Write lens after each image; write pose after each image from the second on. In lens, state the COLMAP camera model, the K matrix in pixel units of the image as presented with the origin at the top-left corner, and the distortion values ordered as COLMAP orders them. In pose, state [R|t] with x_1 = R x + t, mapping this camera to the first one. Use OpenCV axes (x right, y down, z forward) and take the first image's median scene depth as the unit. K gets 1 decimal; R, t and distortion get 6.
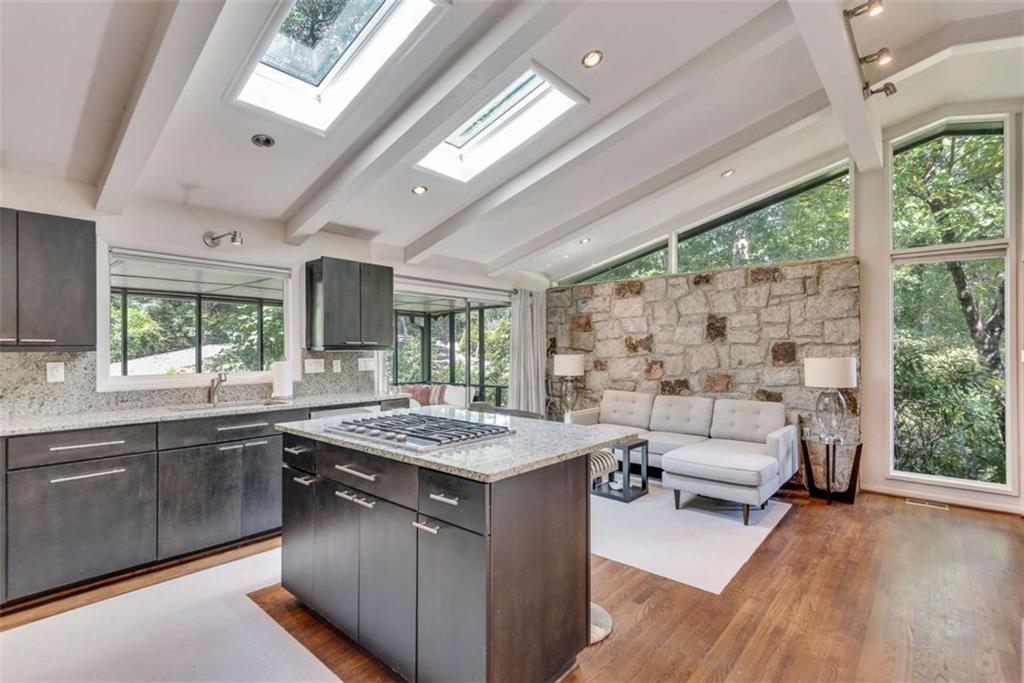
lens RADIAL K [[472.1, 0, 515.1], [0, 472.1, 346.2], [0, 0, 1]] dist [-0.003600, -0.001327]
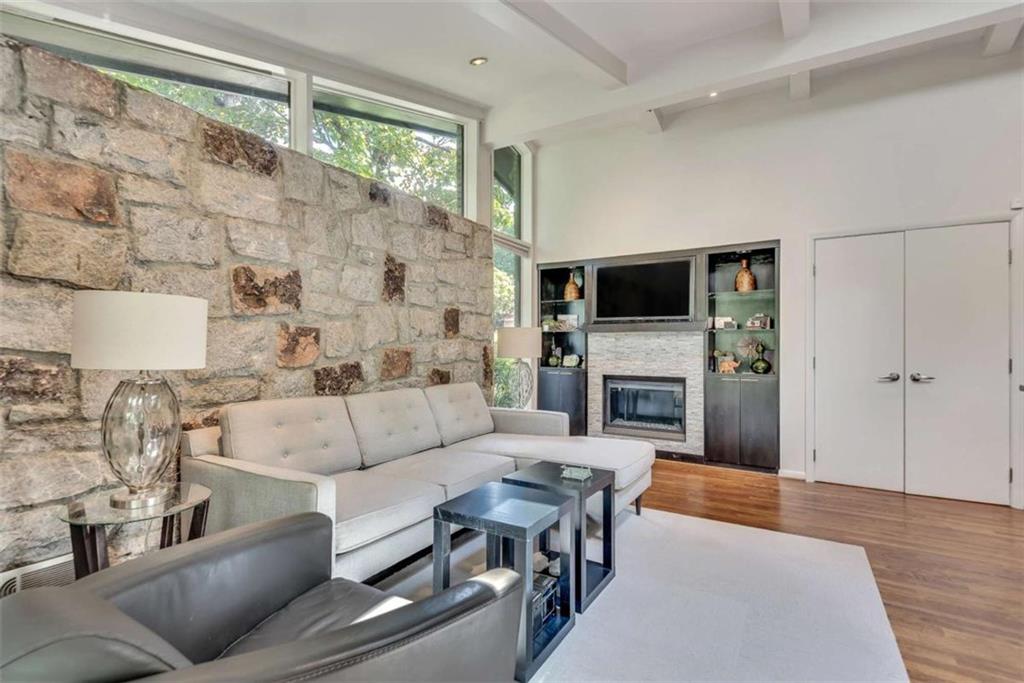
lens RADIAL K [[472.1, 0, 511.9], [0, 472.1, 339.8], [0, 0, 1]] dist [-0.003600, -0.001327]
pose [[-0.173148, 0.008700, 0.984857, -0.218030], [-0.016620, 0.999793, -0.011754, 0.047333], [-0.984756, -0.018403, -0.172967, 0.929550]]
